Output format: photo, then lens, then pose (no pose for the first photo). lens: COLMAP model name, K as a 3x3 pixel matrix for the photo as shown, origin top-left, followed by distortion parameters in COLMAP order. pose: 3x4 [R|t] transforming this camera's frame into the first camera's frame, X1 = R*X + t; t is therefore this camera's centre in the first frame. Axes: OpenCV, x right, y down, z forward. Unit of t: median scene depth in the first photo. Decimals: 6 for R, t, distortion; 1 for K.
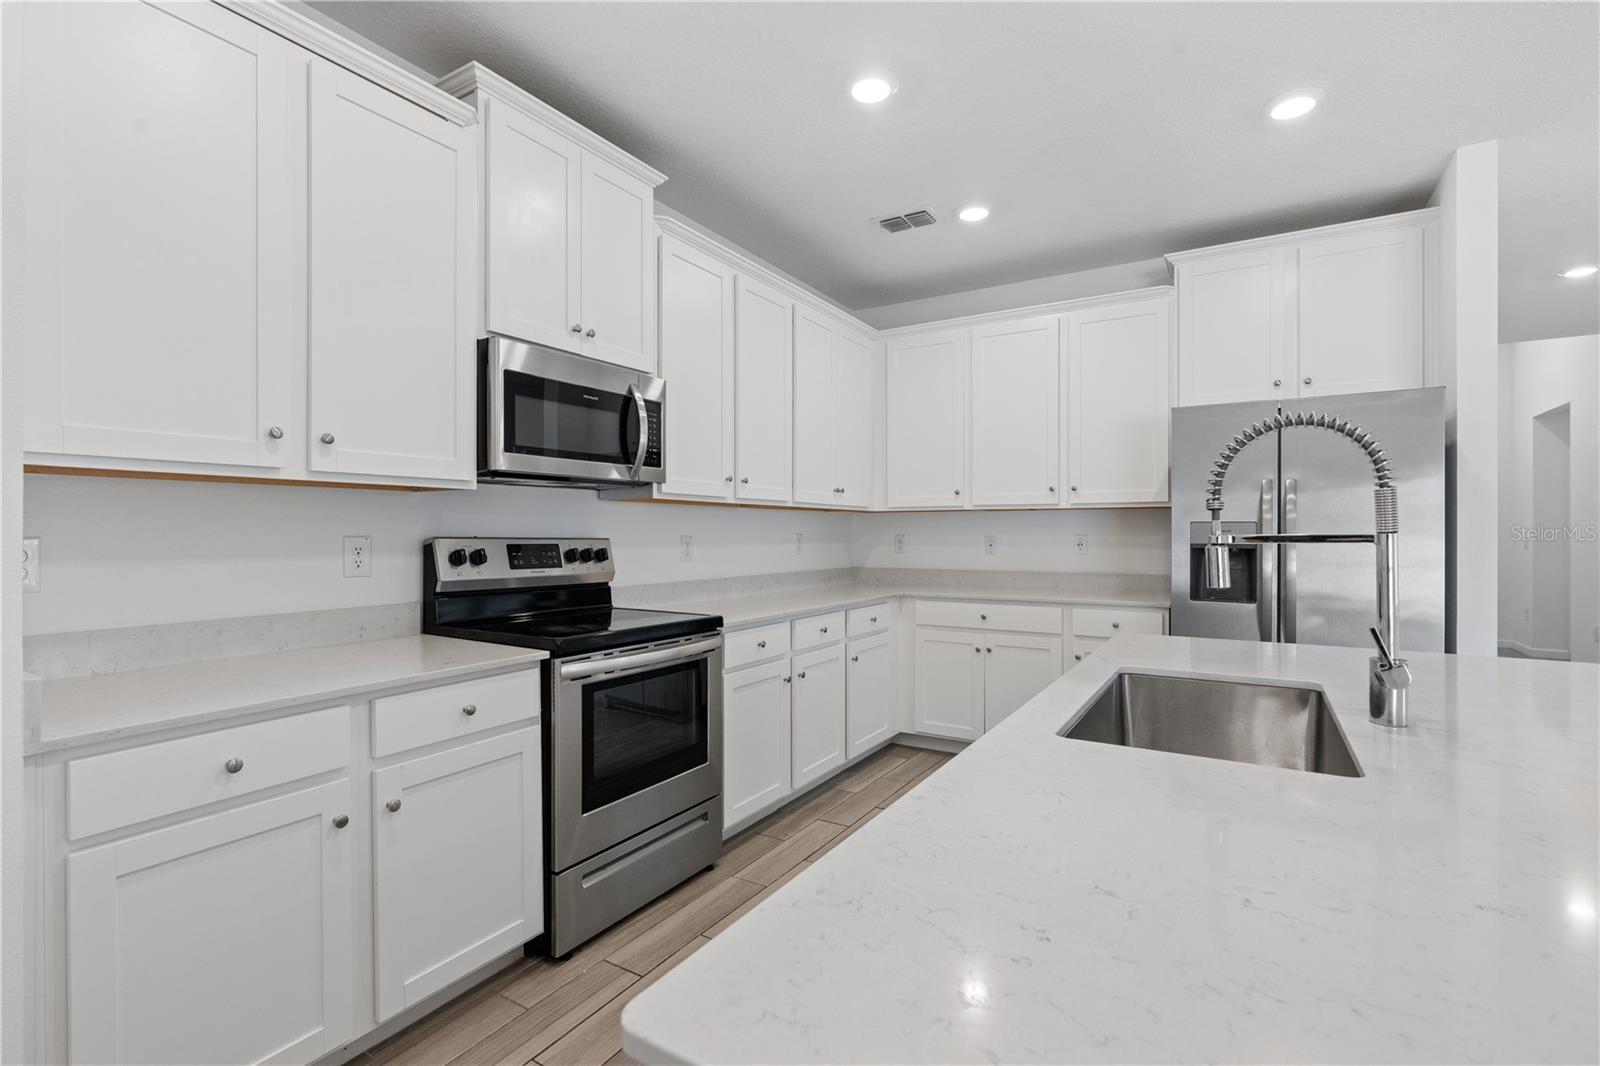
lens RADIAL K [[726.7, 0, 796.4], [0, 726.7, 534.2], [0, 0, 1]] dist [-0.012551, 0.000776]
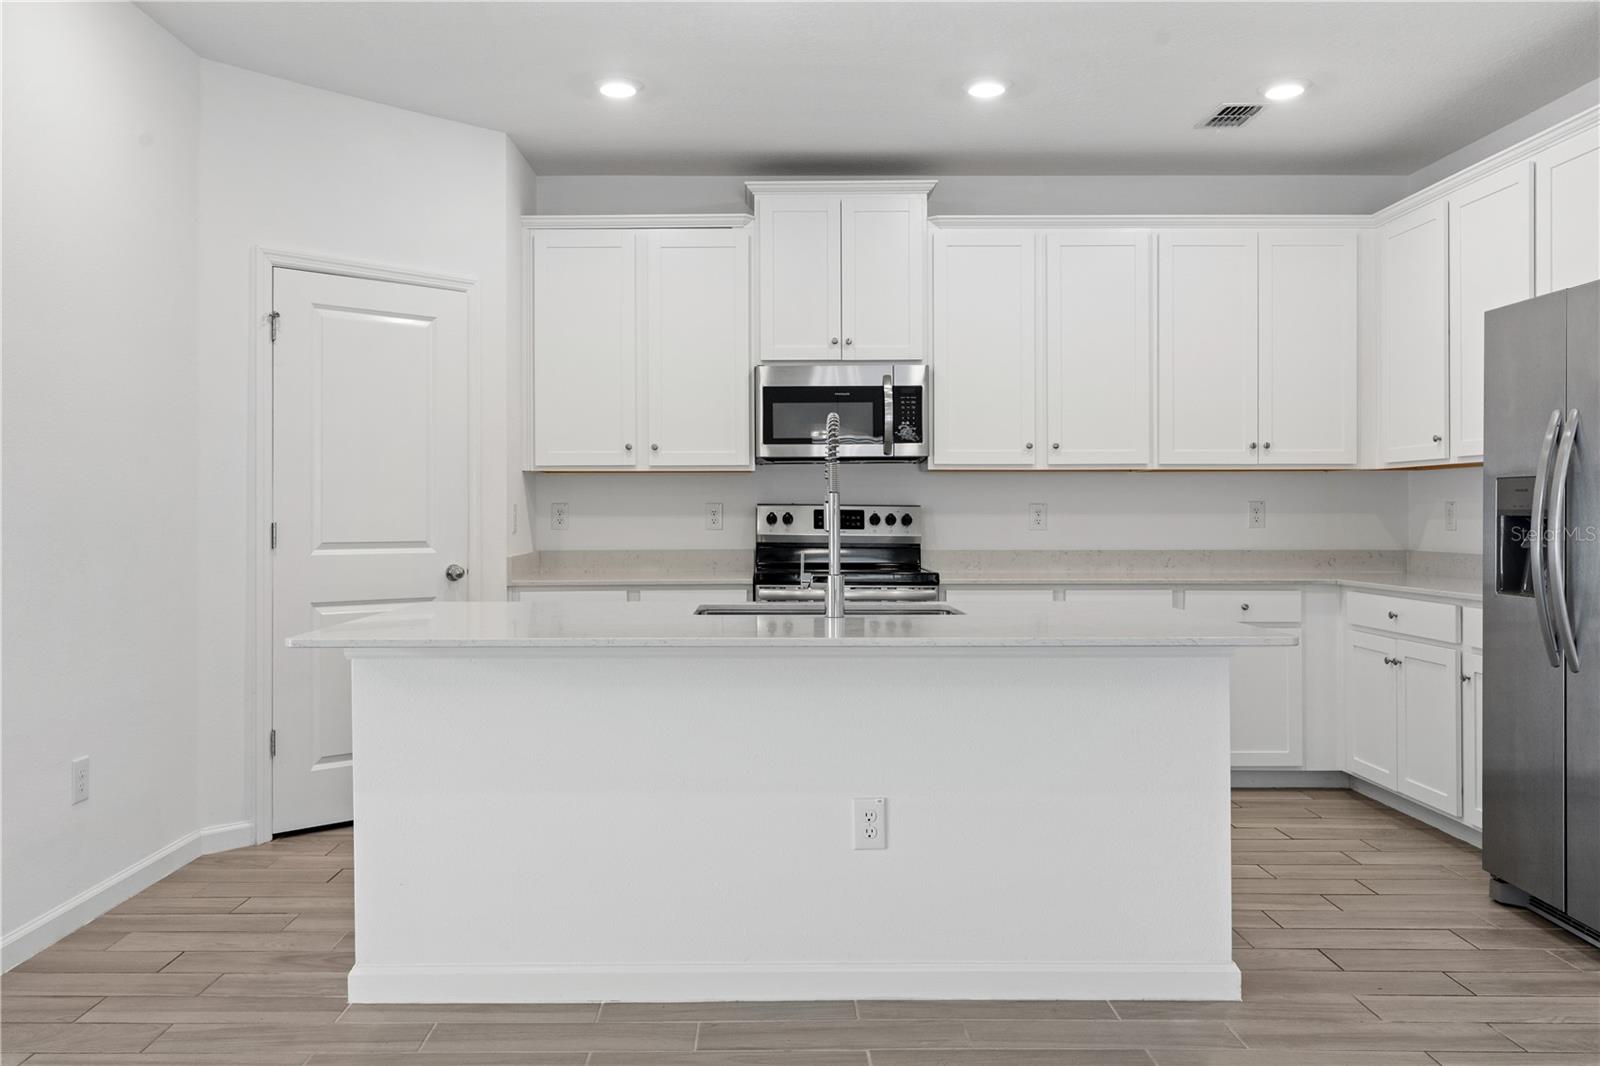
lens RADIAL K [[1245.9, 0, 764.2], [0, 1245.9, 519.3], [0, 0, 1]] dist [0.007801, -0.011442]
pose [[0.523895, 0.004347, -0.851772, 1.378891], [-0.000332, 0.999988, 0.004899, 0.019158], [0.851783, -0.002284, 0.523890, -0.239005]]
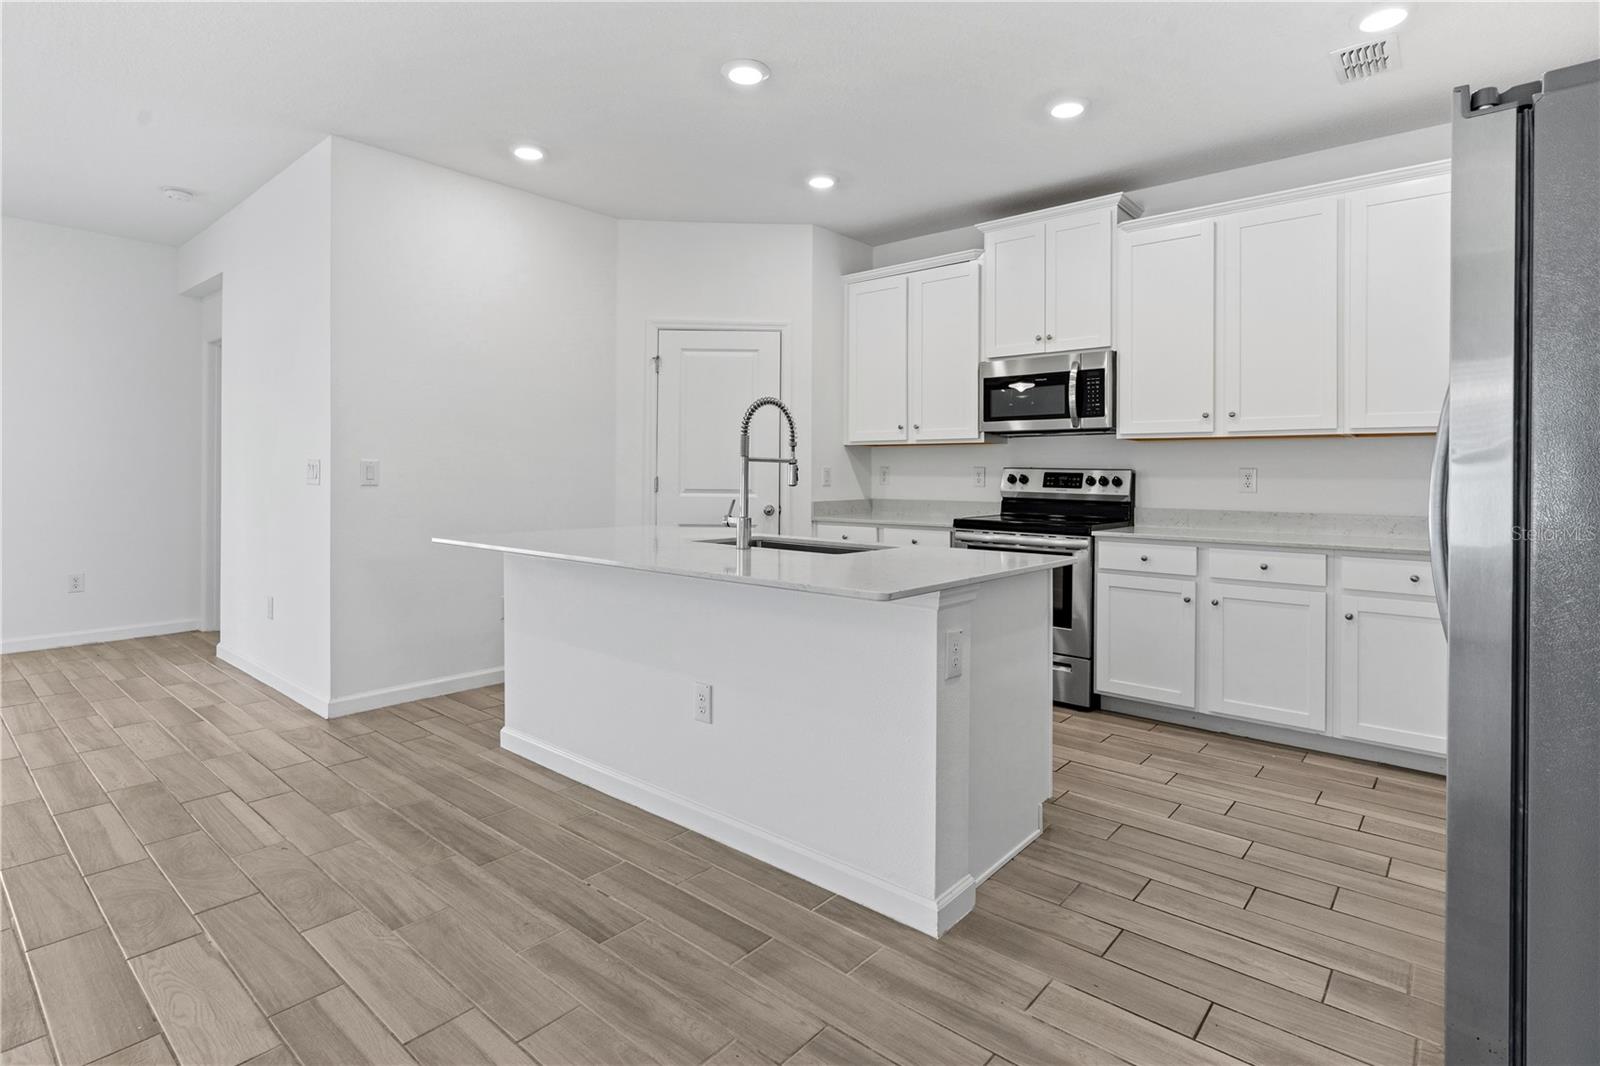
lens RADIAL K [[807.0, 0, 792.4], [0, 807.0, 476.5], [0, 0, 1]] dist [-0.006977, -0.000339]
pose [[-0.159160, 0.002286, -0.987250, 1.418187], [-0.010279, 0.999939, 0.003972, 0.020710], [0.987199, 0.010781, -0.159127, 0.680929]]
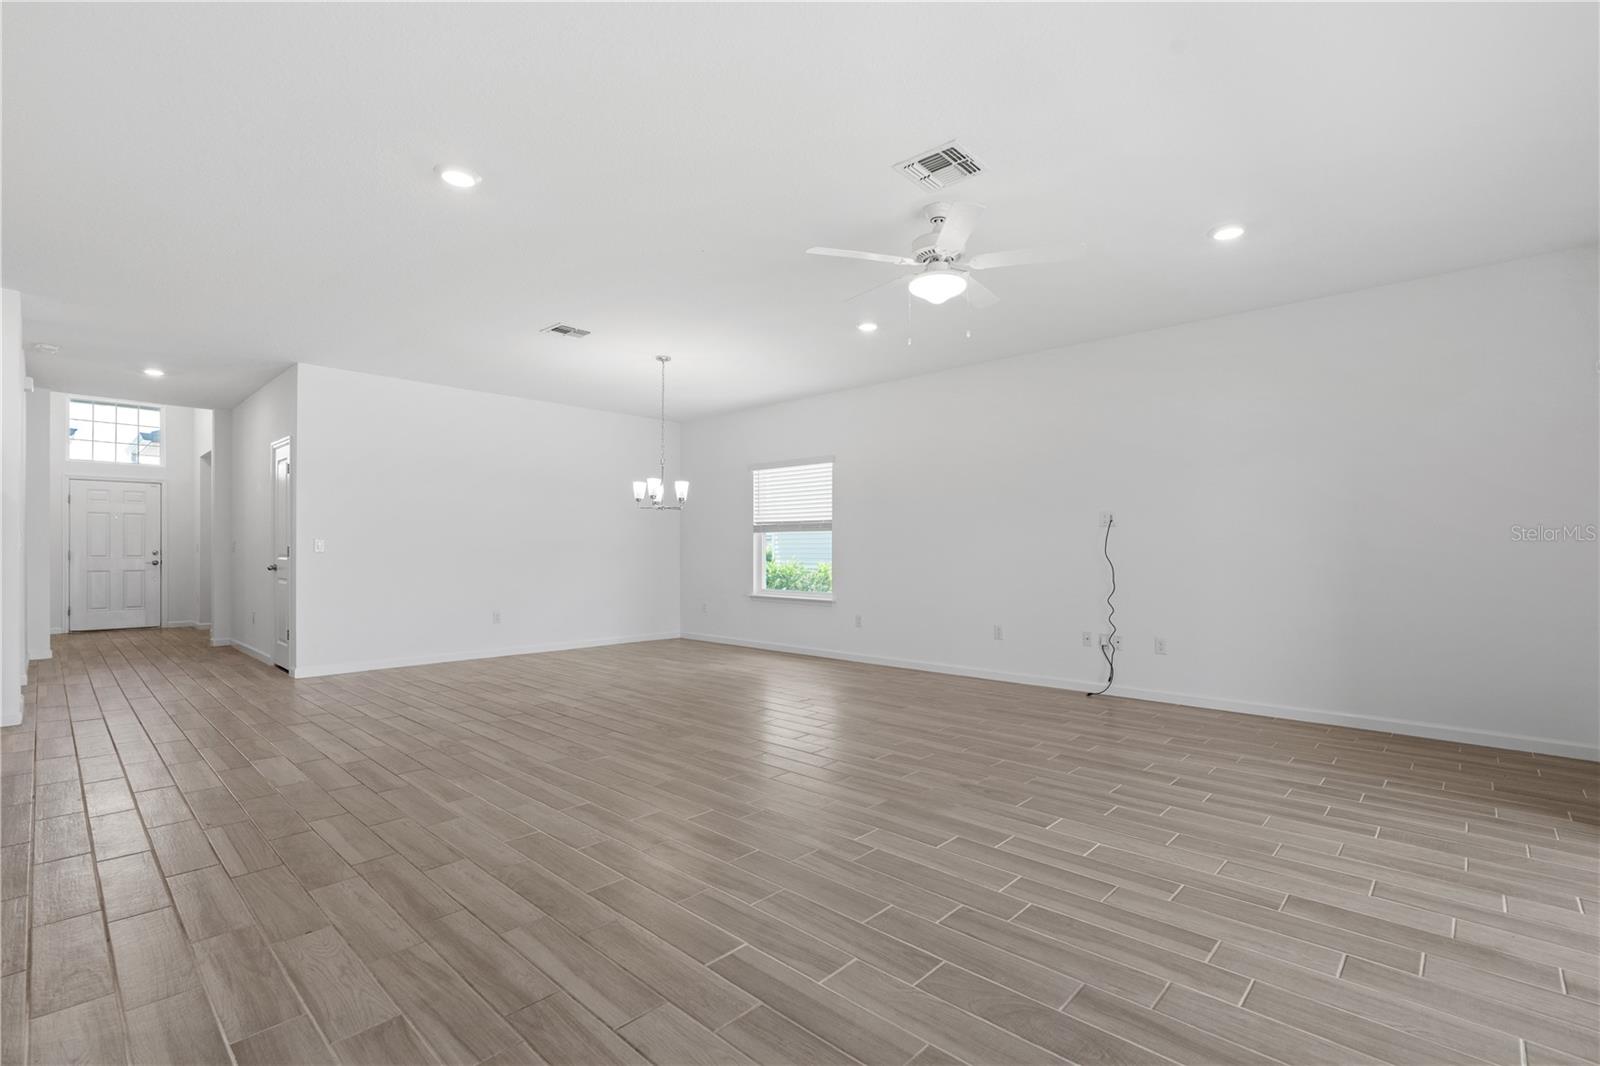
lens RADIAL K [[726.7, 0, 811.0], [0, 726.7, 534.3], [0, 0, 1]] dist [-0.012551, 0.000776]
pose [[0.185282, 0.023892, 0.982395, -0.300471], [-0.003780, 0.999714, -0.023600, 0.042098], [-0.982678, 0.000659, 0.185319, -1.126881]]
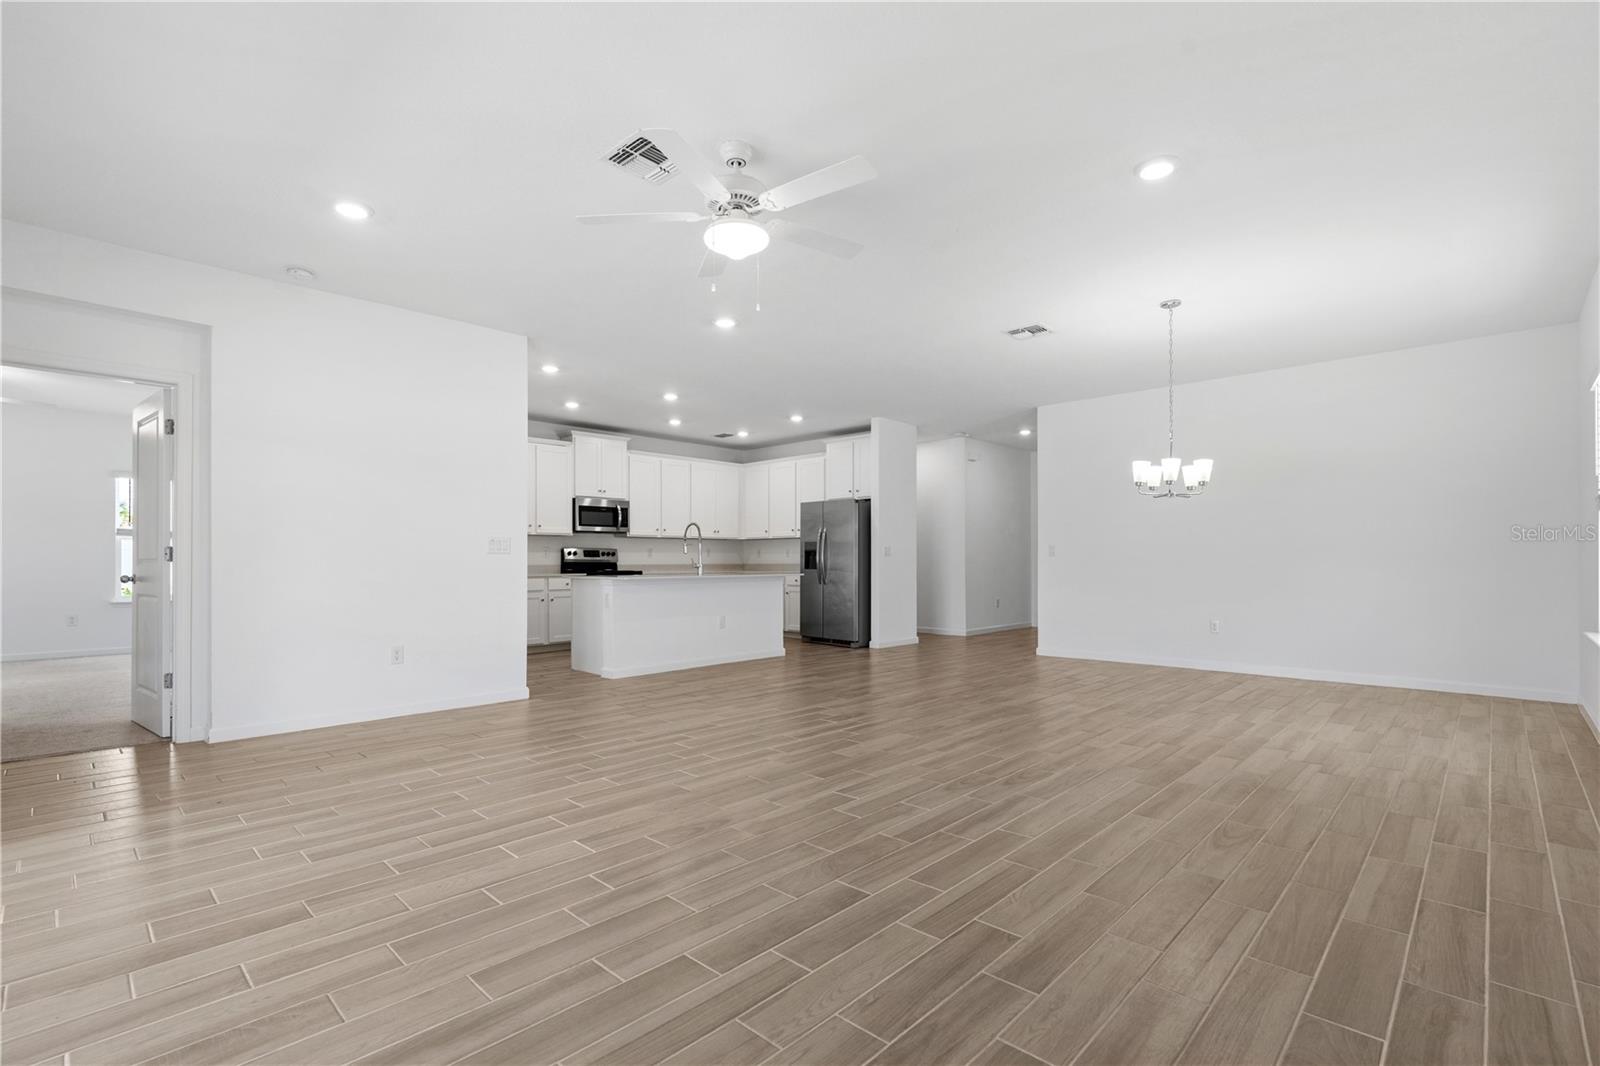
lens RADIAL K [[726.7, 0, 797.5], [0, 726.7, 567.2], [0, 0, 1]] dist [-0.012551, 0.000776]
pose [[0.978429, -0.000331, -0.206584, 1.292731], [0.002060, 0.999965, 0.008155, 0.067281], [0.206574, -0.008405, 0.978395, -2.151367]]
